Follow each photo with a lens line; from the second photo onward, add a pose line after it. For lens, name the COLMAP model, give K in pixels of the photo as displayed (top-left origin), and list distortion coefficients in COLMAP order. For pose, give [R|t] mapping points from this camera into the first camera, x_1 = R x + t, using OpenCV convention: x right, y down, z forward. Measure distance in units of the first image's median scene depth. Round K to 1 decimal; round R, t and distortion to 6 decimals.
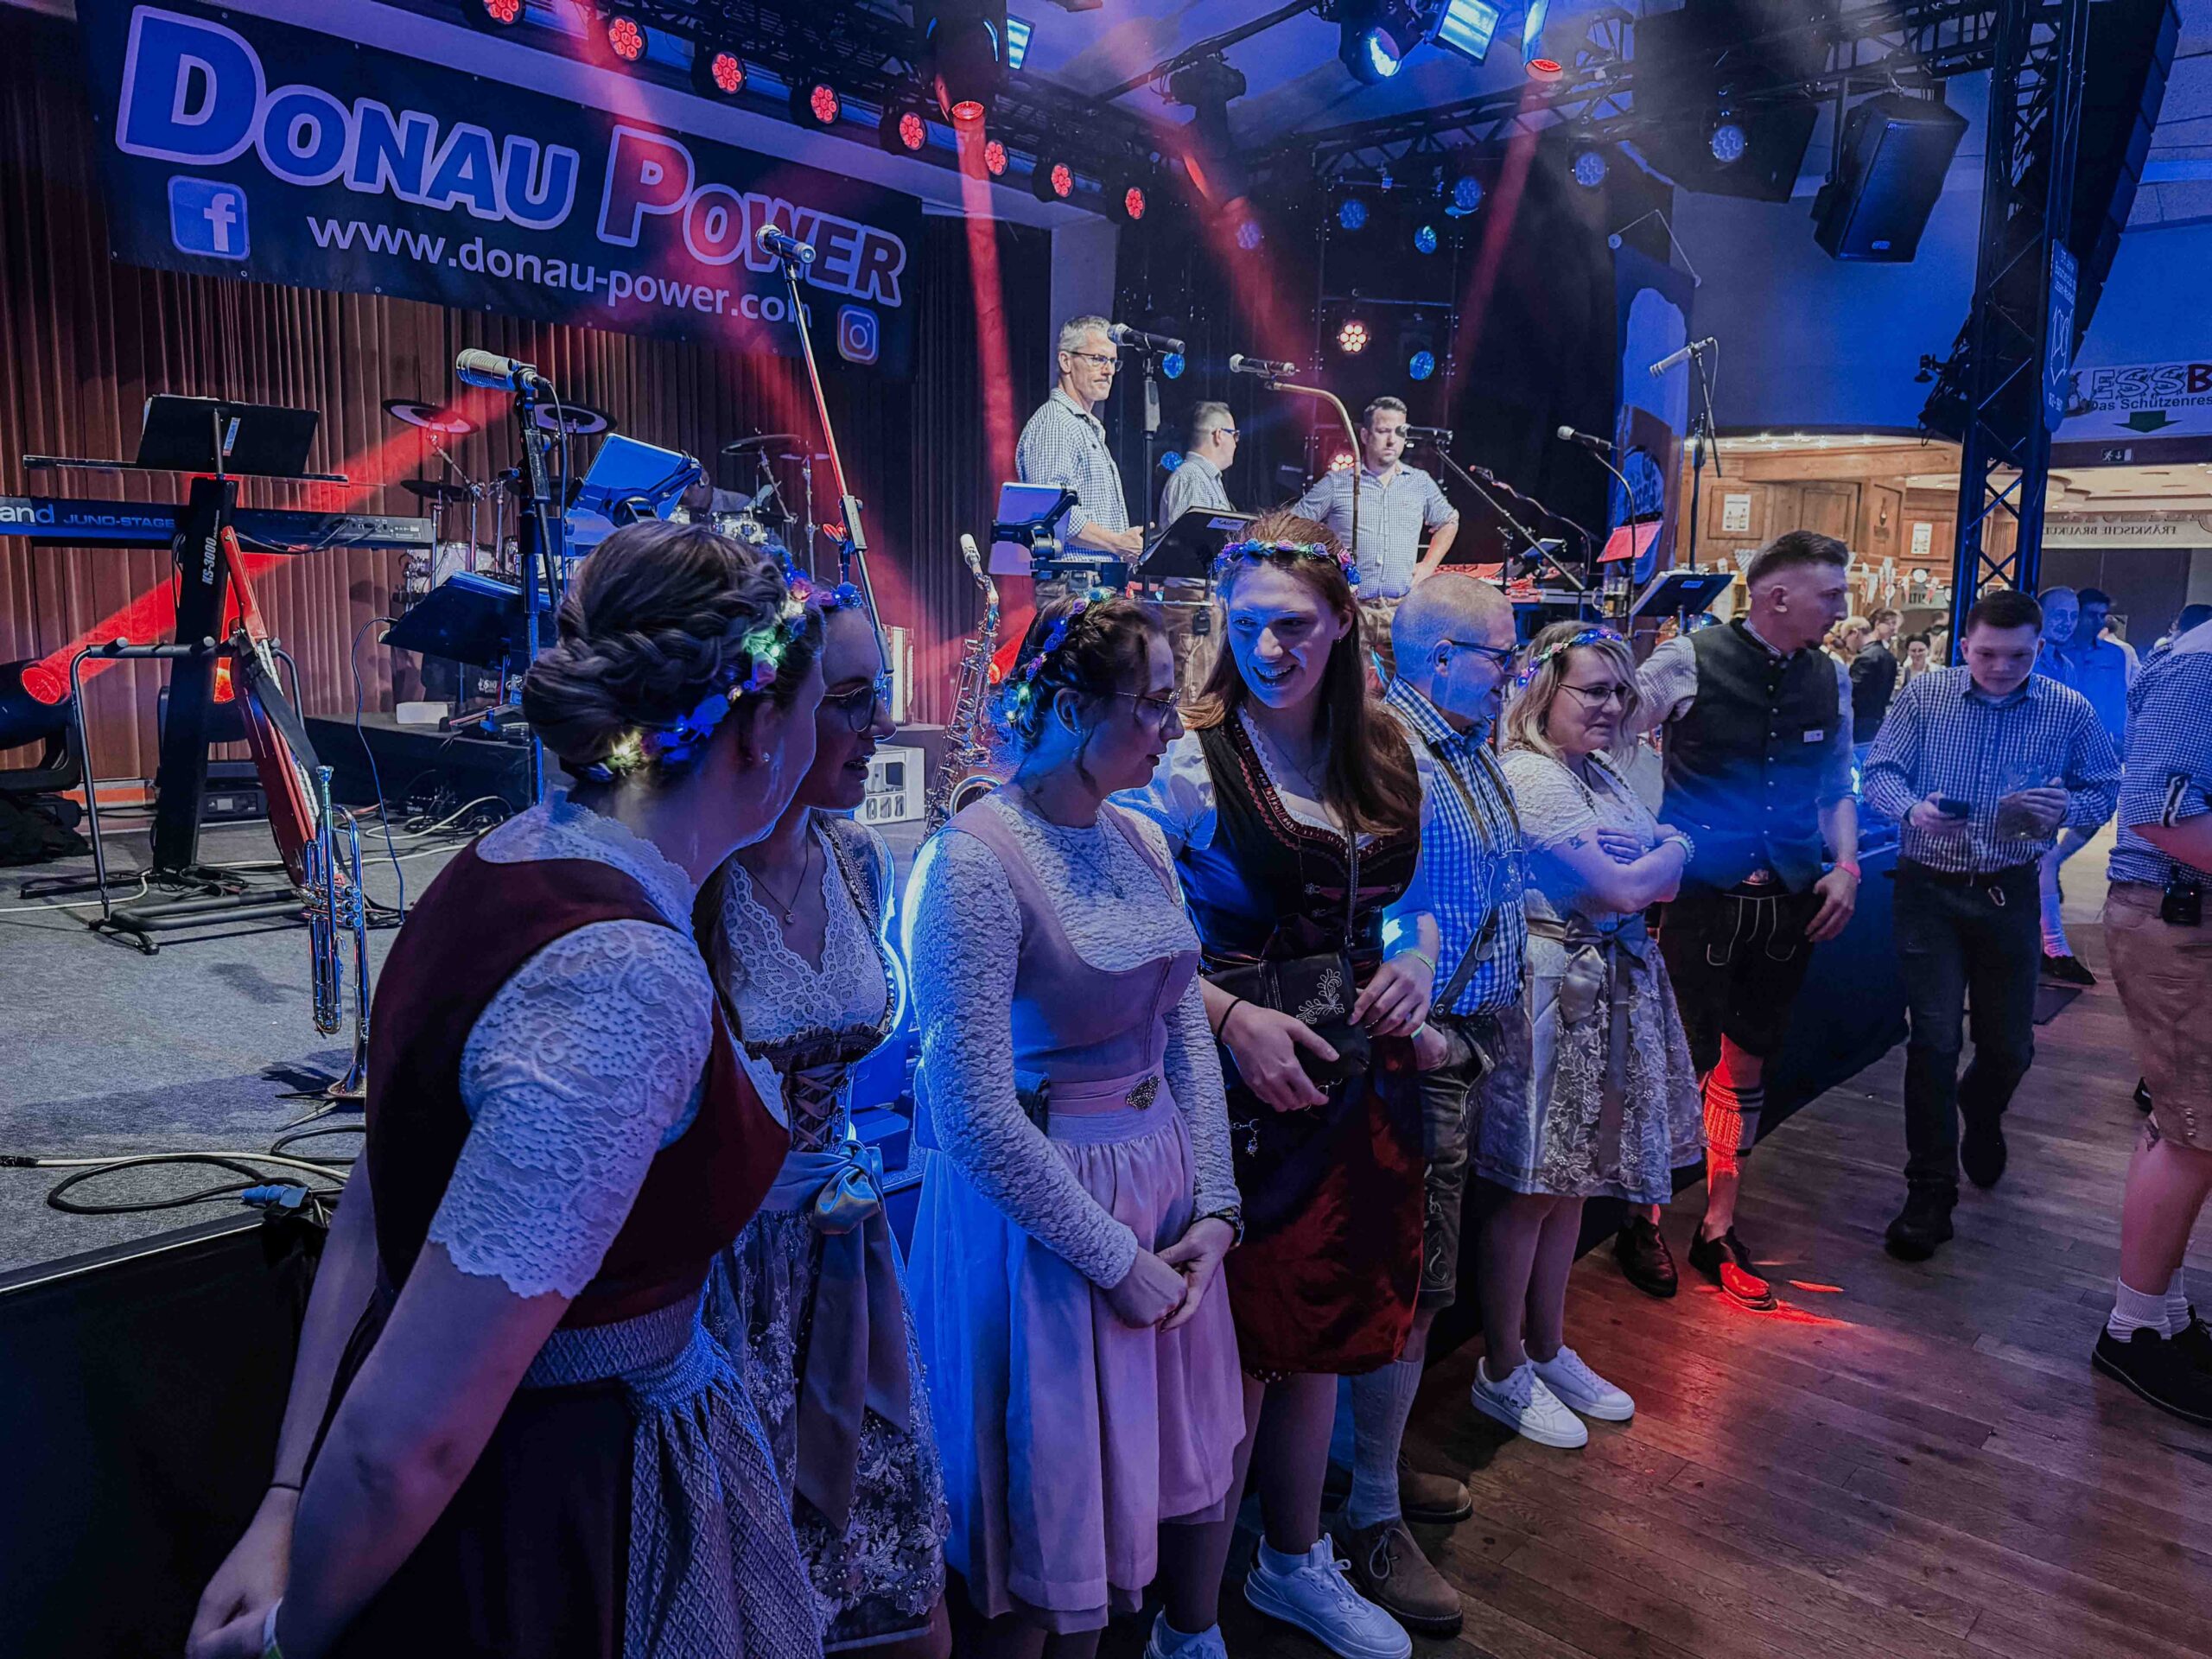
lens RADIAL K [[1563.5, 0, 1111.6], [0, 1563.5, 823.2], [0, 0, 1]] dist [0.021891, -0.025828]
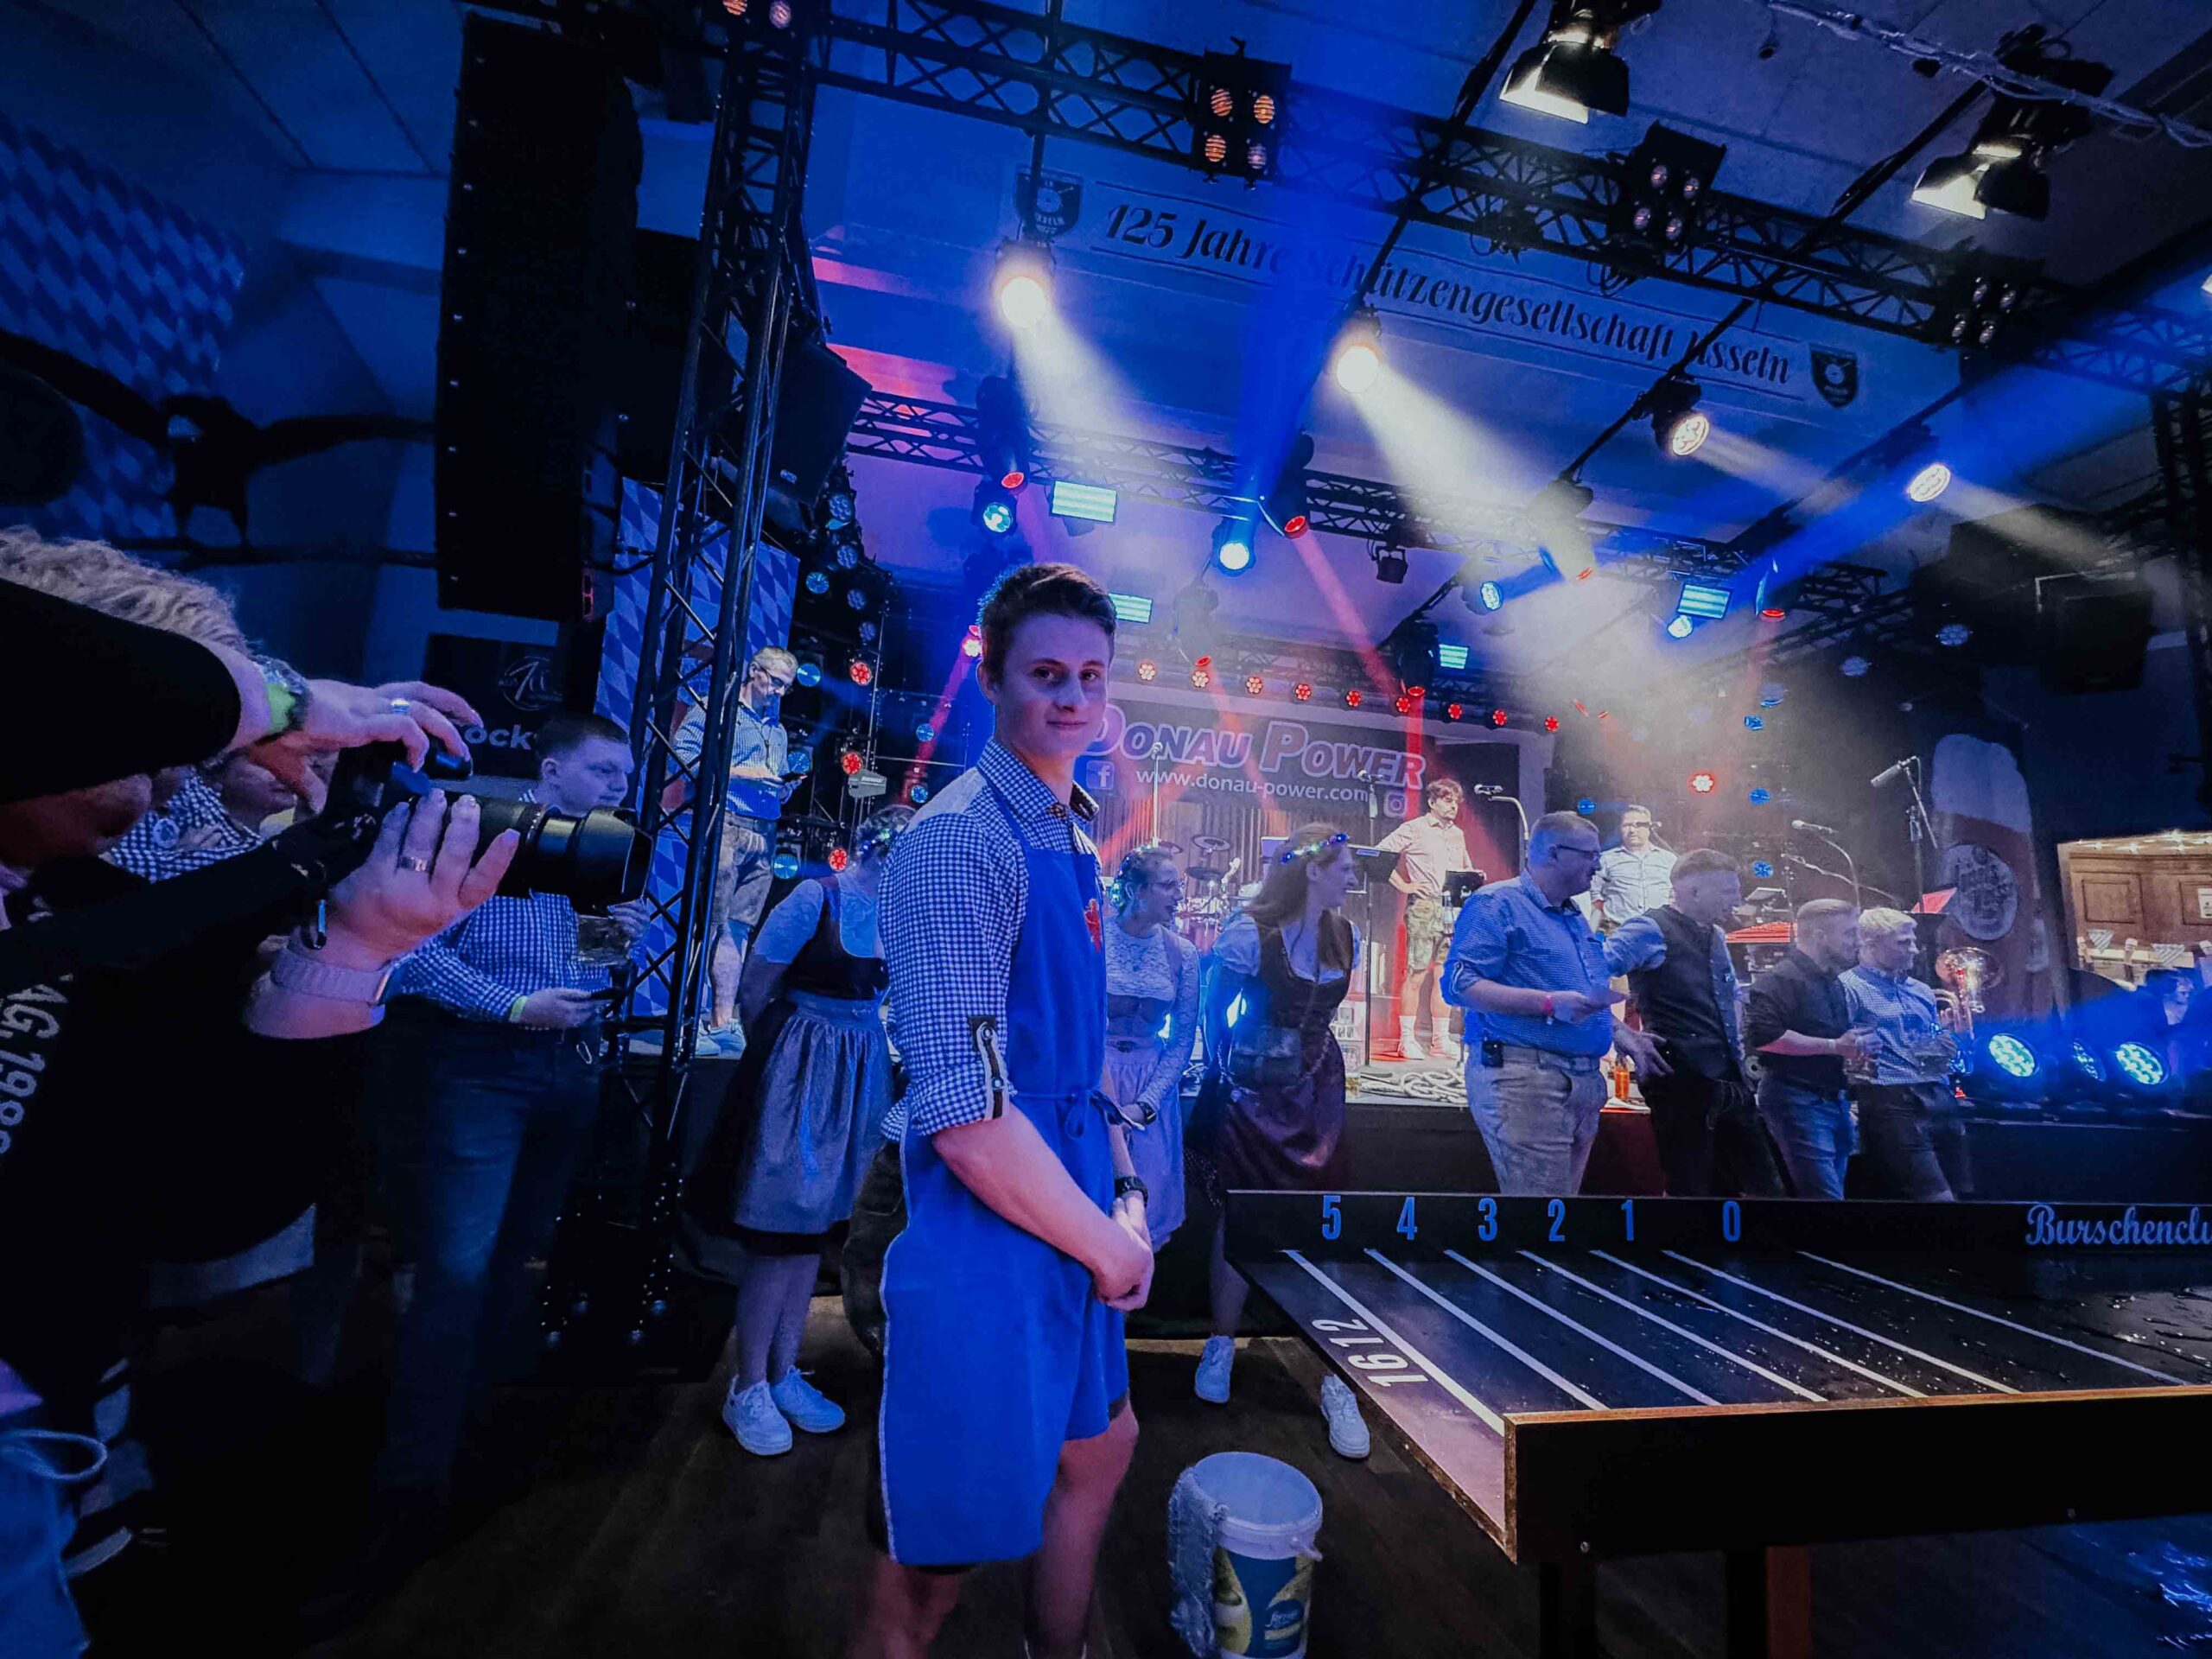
lens RADIAL K [[884.8, 0, 1103.1], [0, 884.8, 830.7], [0, 0, 1]] dist [-0.002937, 0.000282]
pose [[0.794723, -0.056534, -0.604333, 0.253274], [-0.129670, 0.956853, -0.260033, 0.065126], [0.592959, 0.285018, 0.753103, -0.048428]]
